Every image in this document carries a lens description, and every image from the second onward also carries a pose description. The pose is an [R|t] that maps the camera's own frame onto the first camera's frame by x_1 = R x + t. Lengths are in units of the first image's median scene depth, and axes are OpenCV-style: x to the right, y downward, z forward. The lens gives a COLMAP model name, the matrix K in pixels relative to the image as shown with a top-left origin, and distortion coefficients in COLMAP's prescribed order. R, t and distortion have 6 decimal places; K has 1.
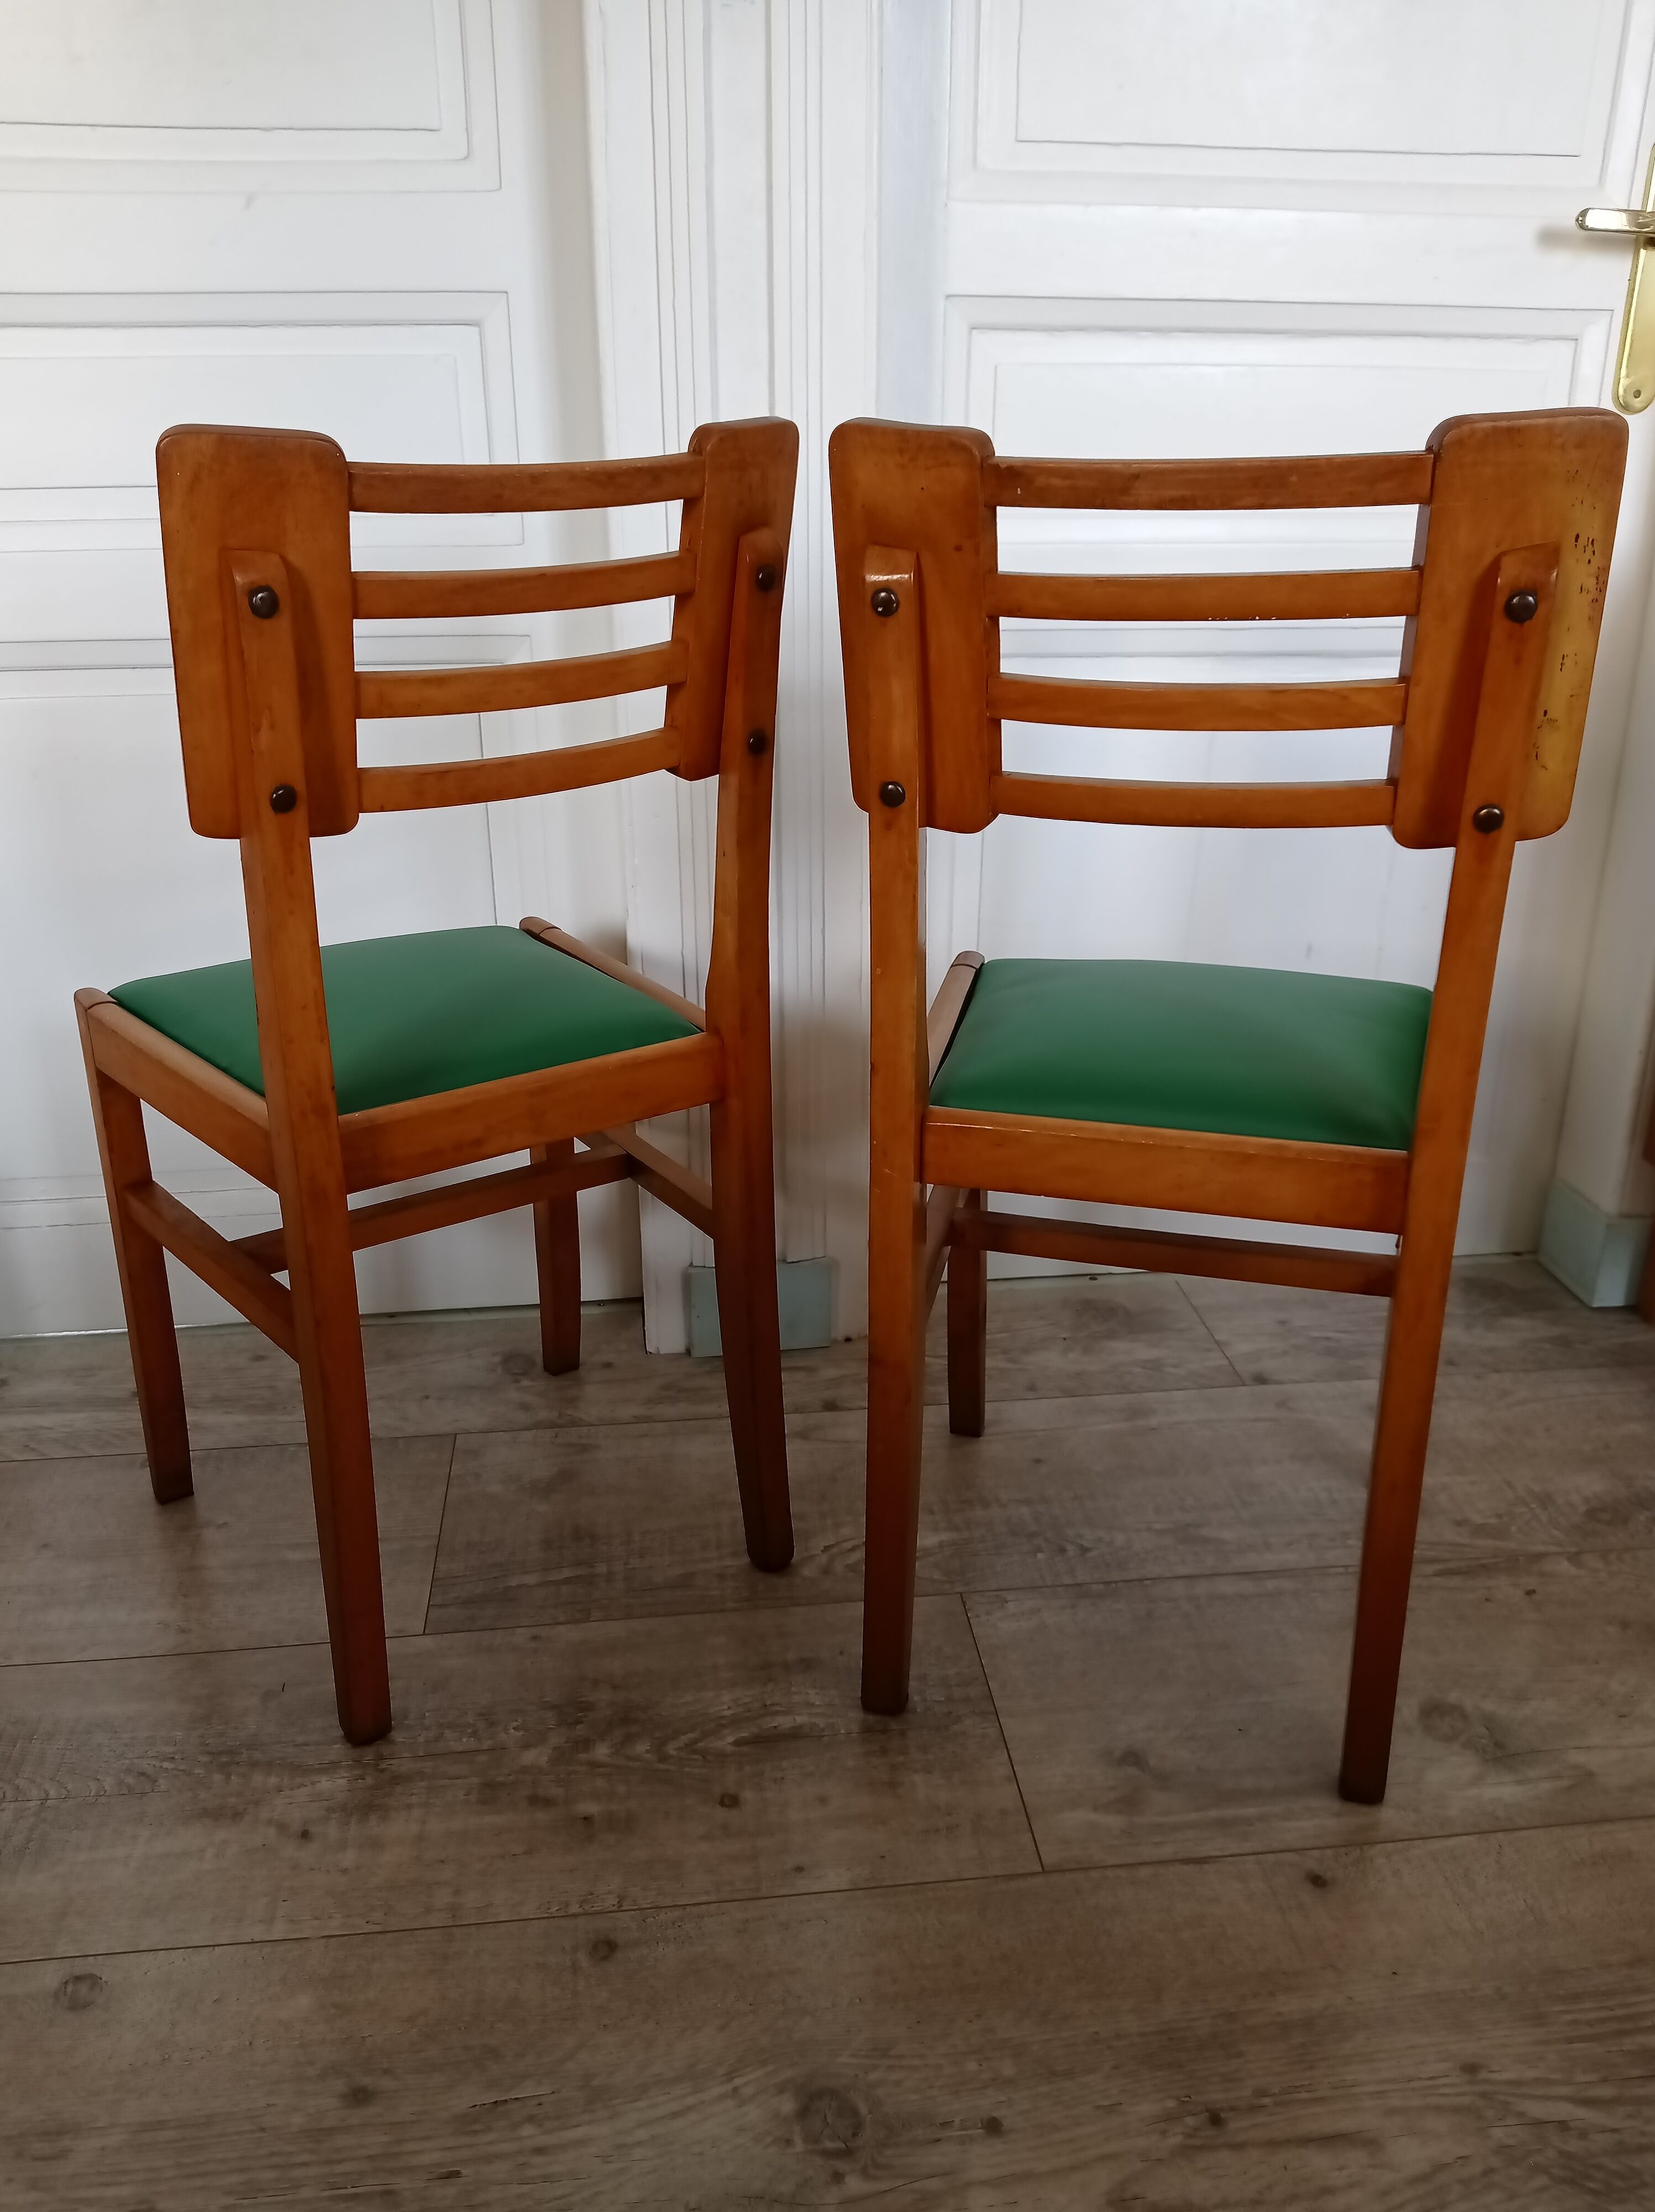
lens RADIAL K [[1751.1, 0, 821.9], [0, 1751.1, 1116.6], [0, 0, 1]] dist [0.100004, -0.197184]
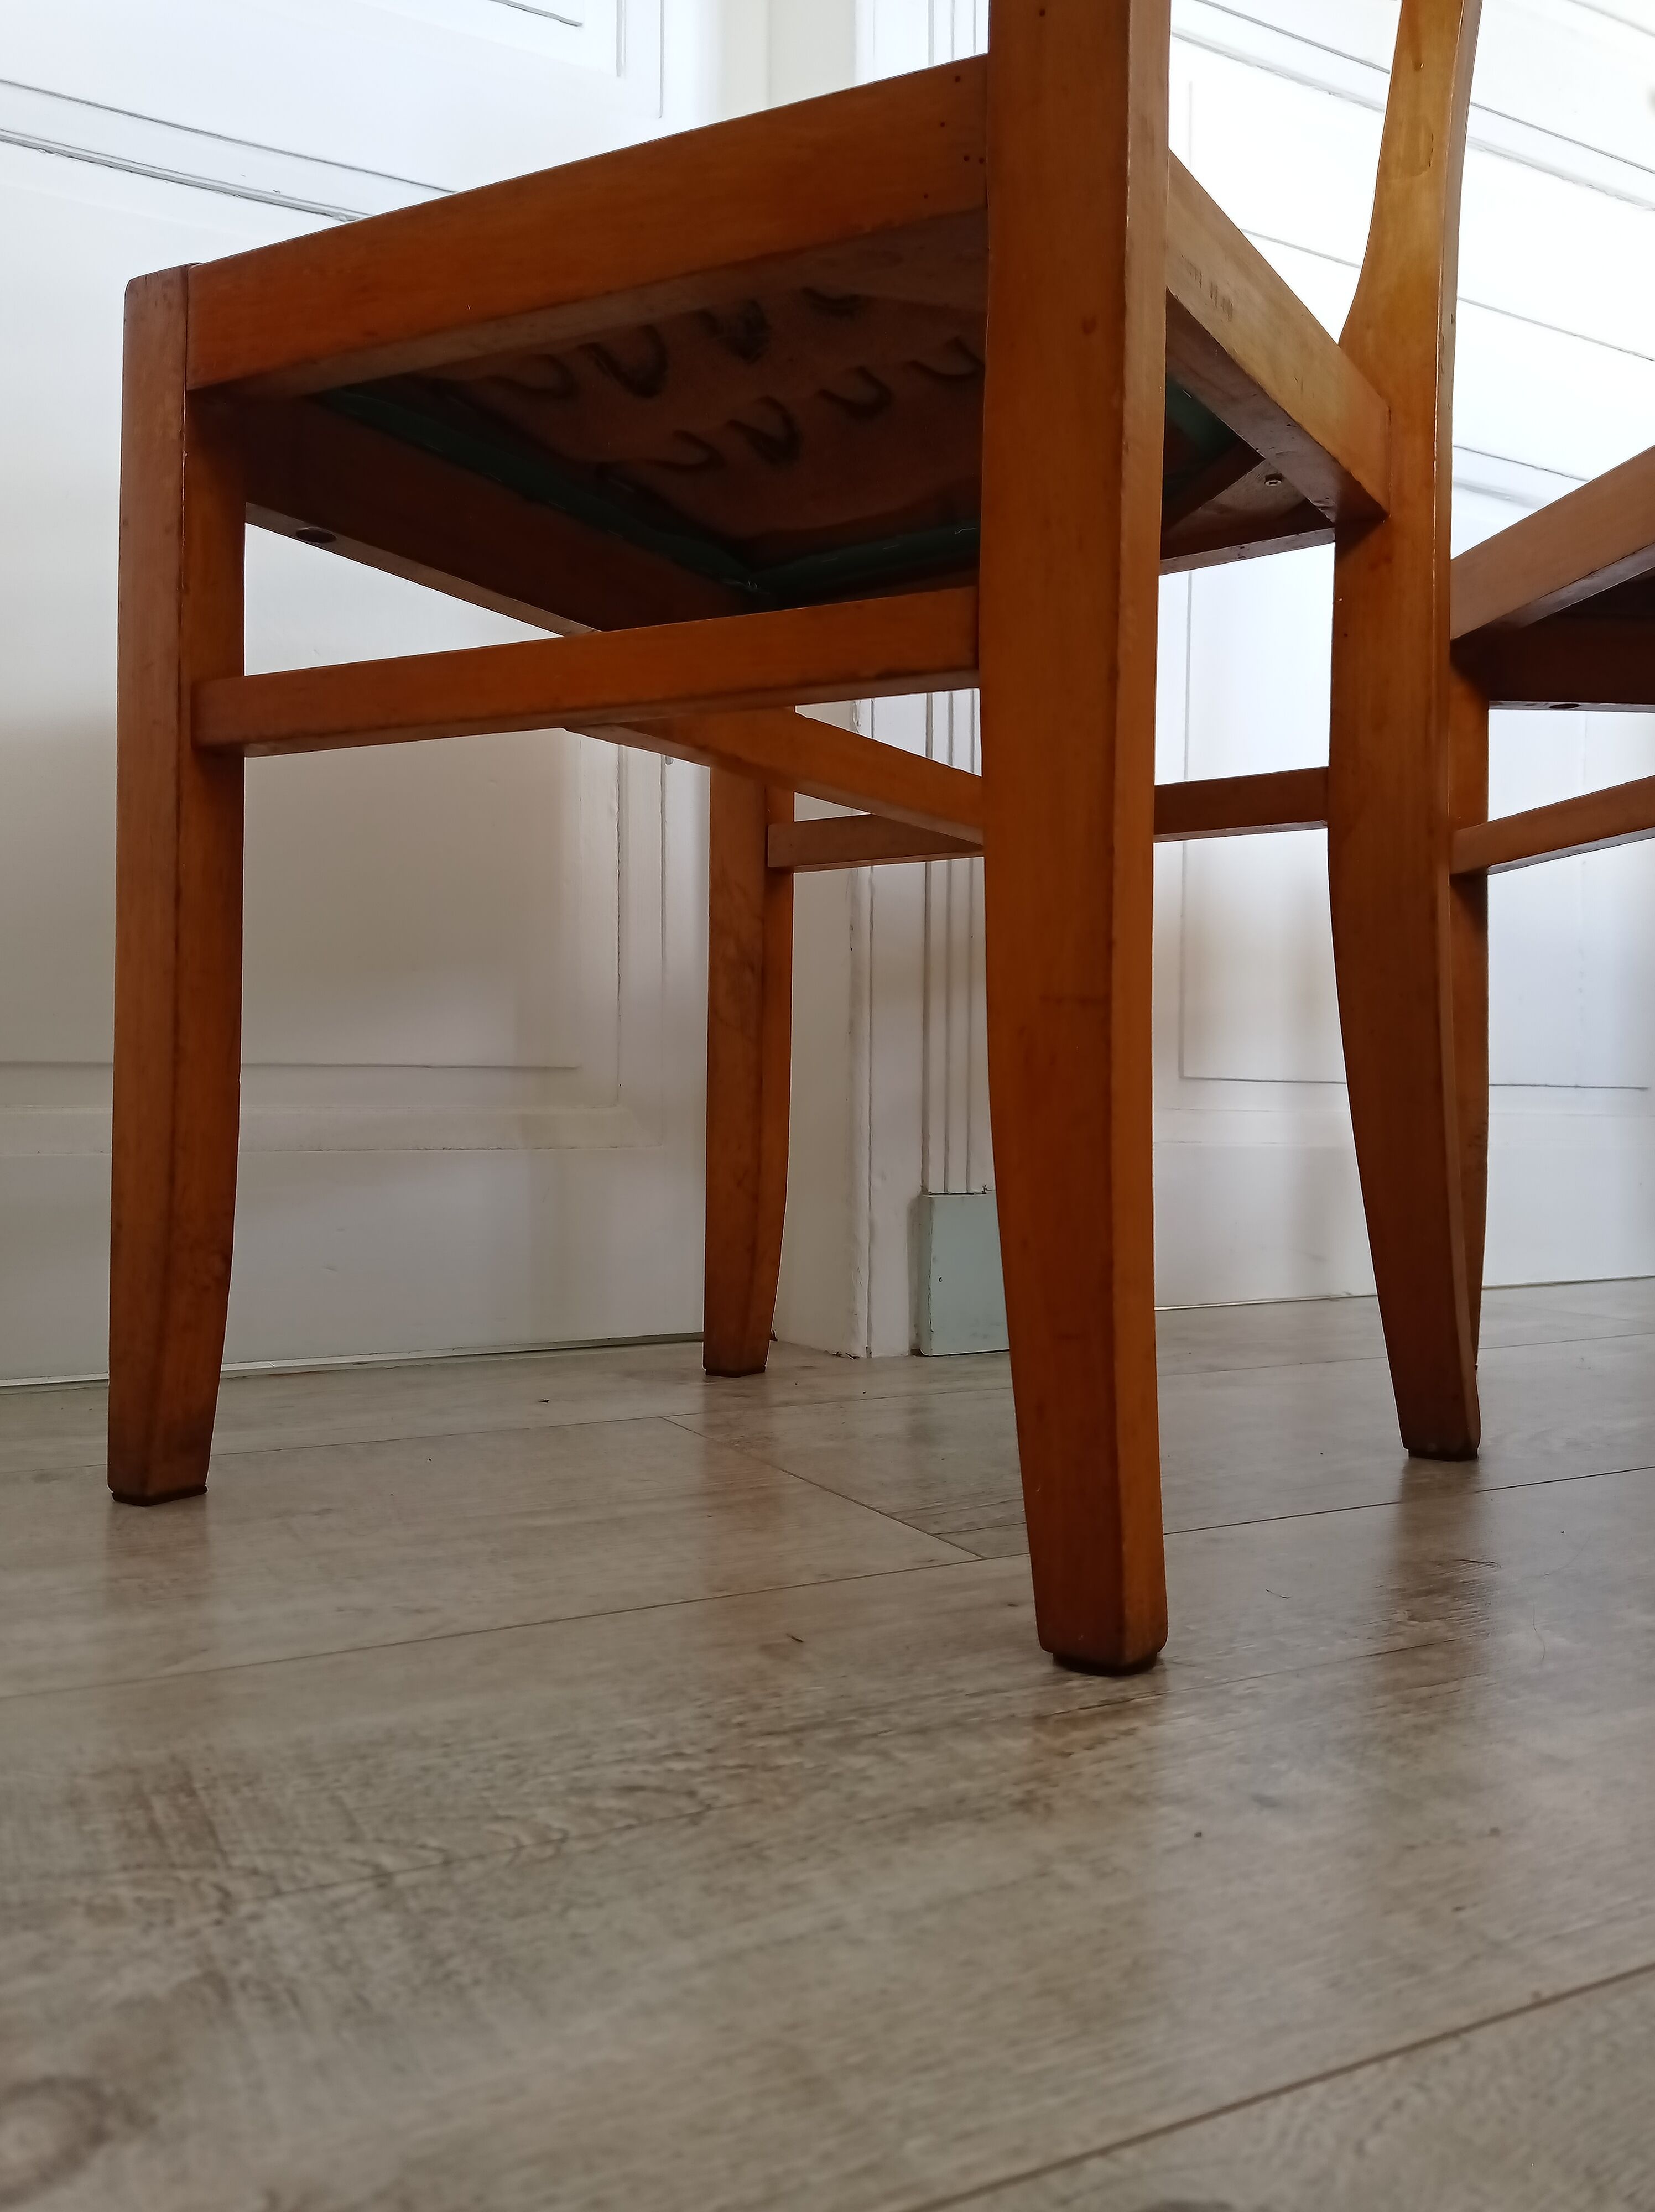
lens RADIAL K [[1751.1, 0, 821.9], [0, 1751.1, 1116.6], [0, 0, 1]] dist [0.100004, -0.197184]
pose [[0.932590, 0.002425, 0.360930, -0.481384], [0.125832, 0.935057, -0.331412, 0.378302], [-0.338294, 0.354488, 0.871720, 0.683338]]
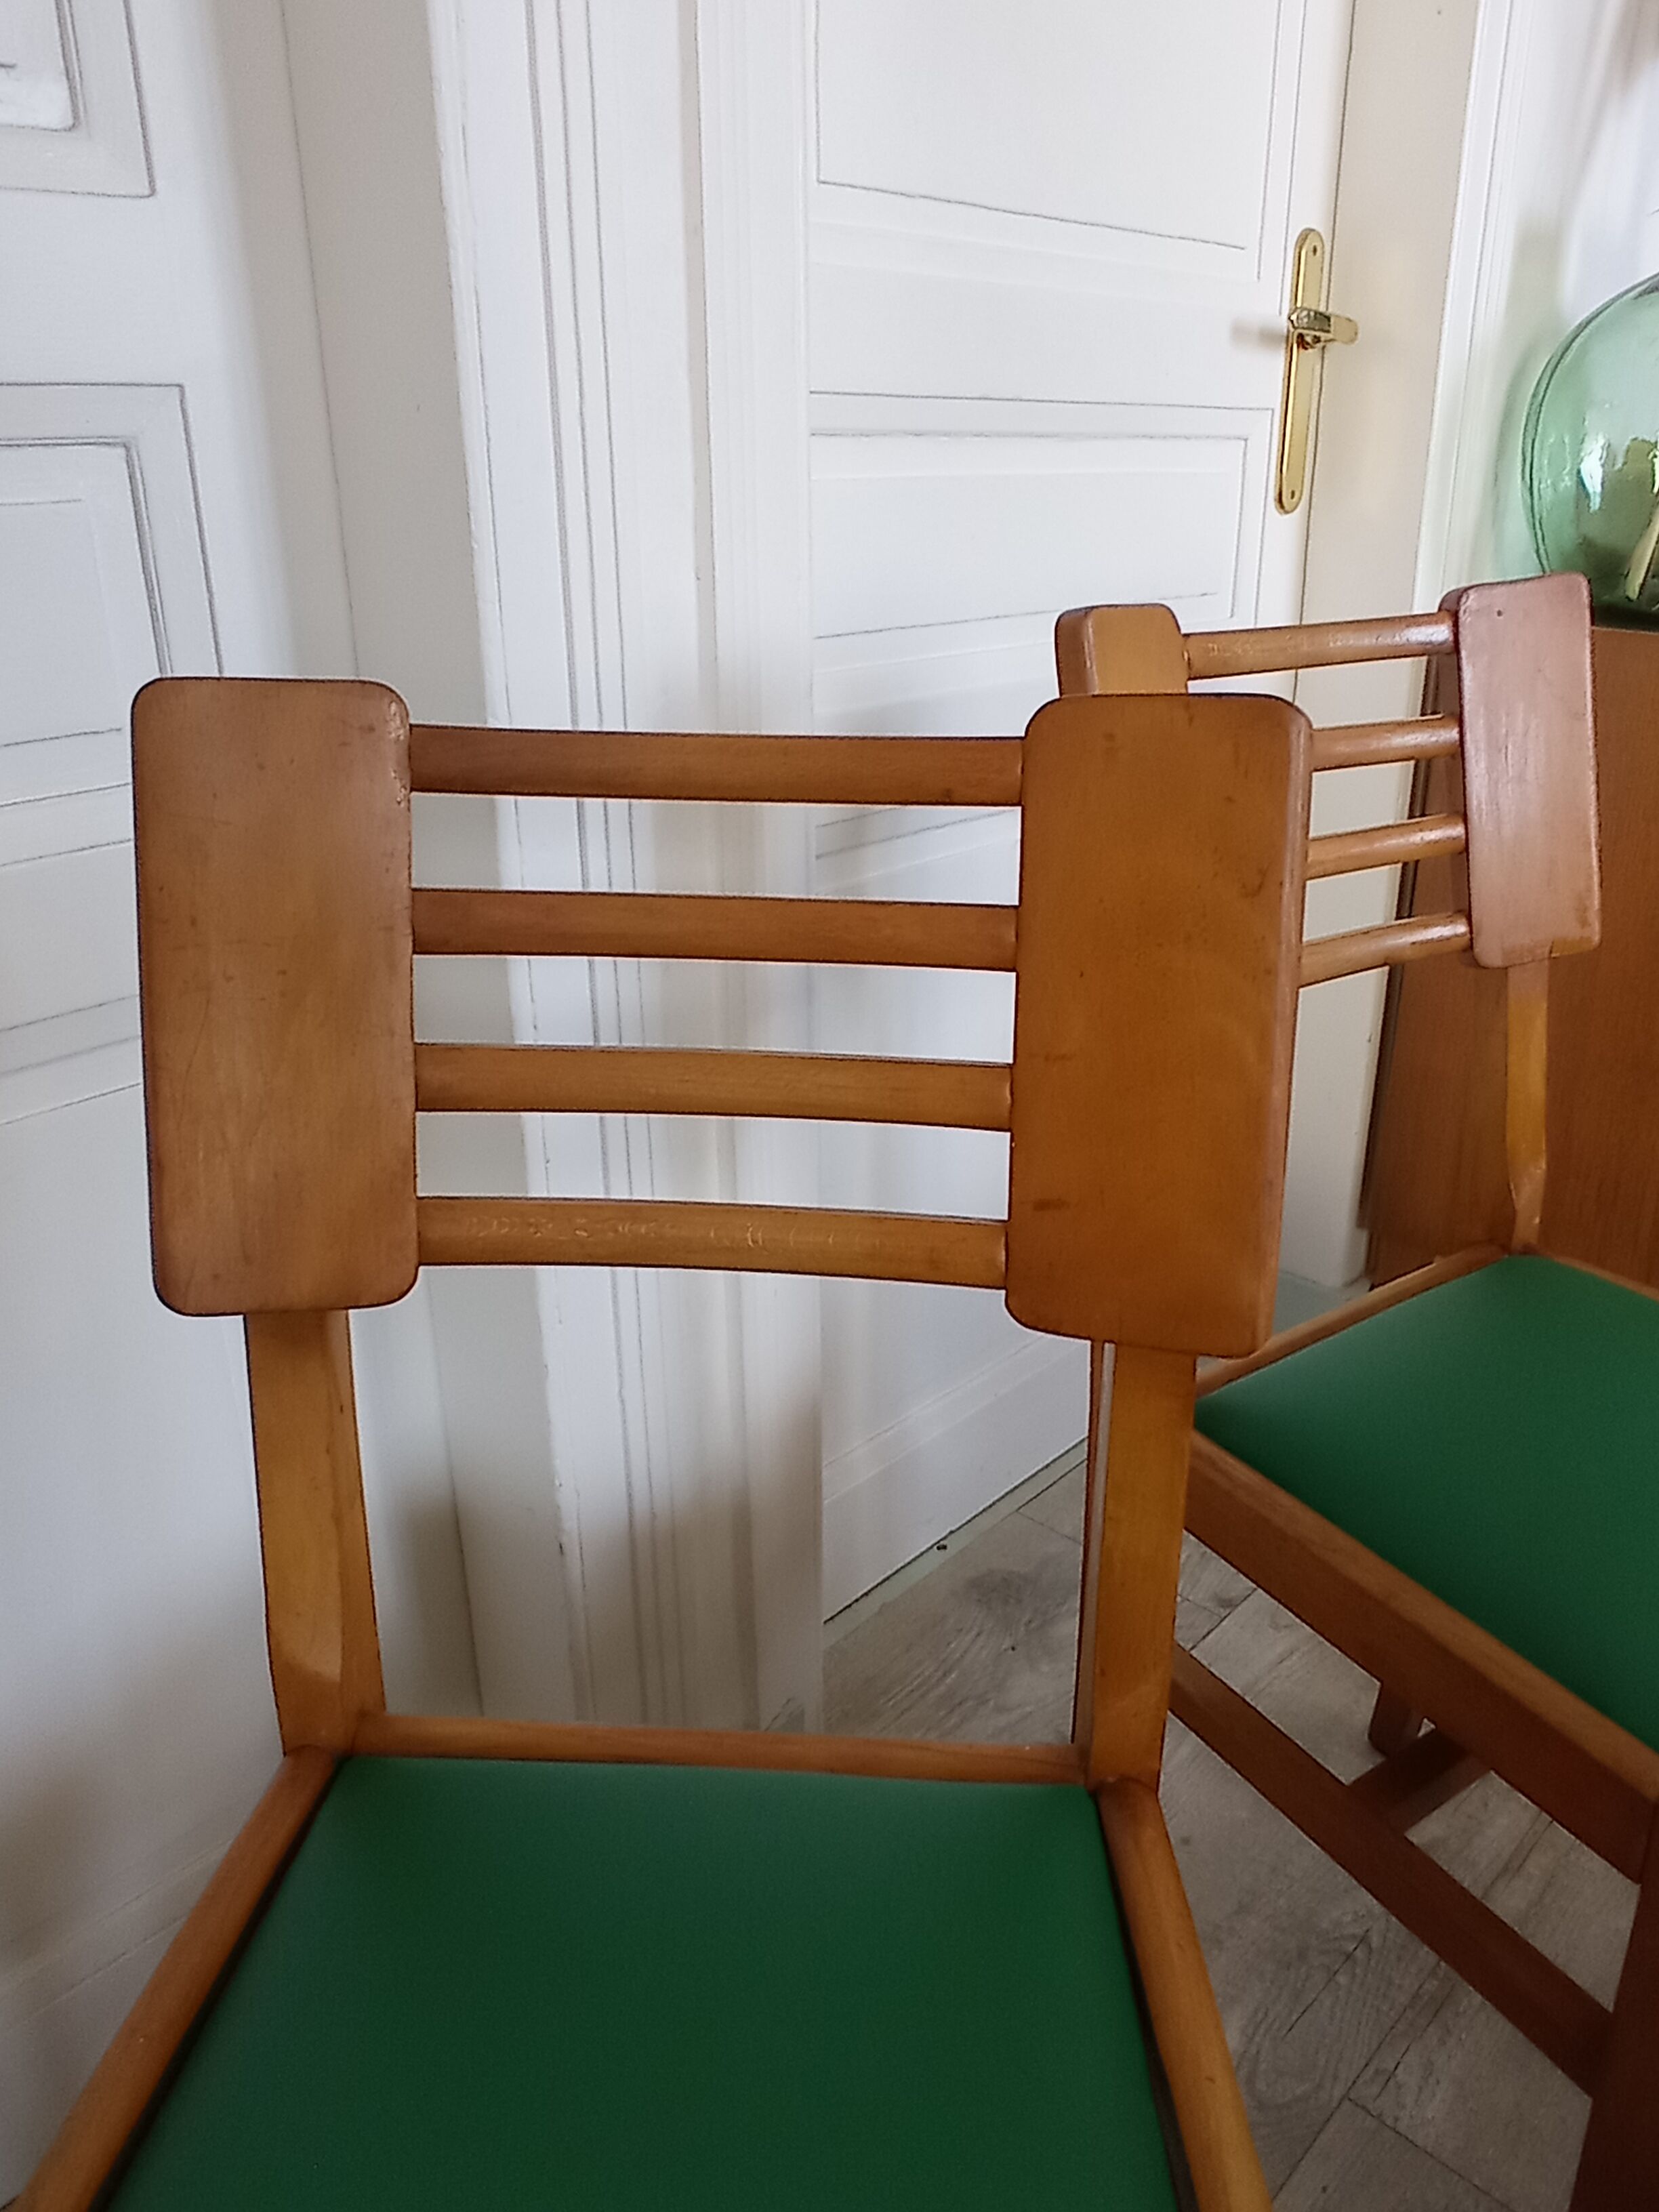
lens RADIAL K [[1651.0, 0, 846.3], [0, 1651.0, 1100.9], [0, 0, 1]] dist [-0.071697, 0.054603]
pose [[0.761317, -0.248608, 0.598824, -0.476879], [0.240160, 0.966003, 0.095718, -0.320790], [-0.602262, 0.070942, 0.795140, 0.635256]]
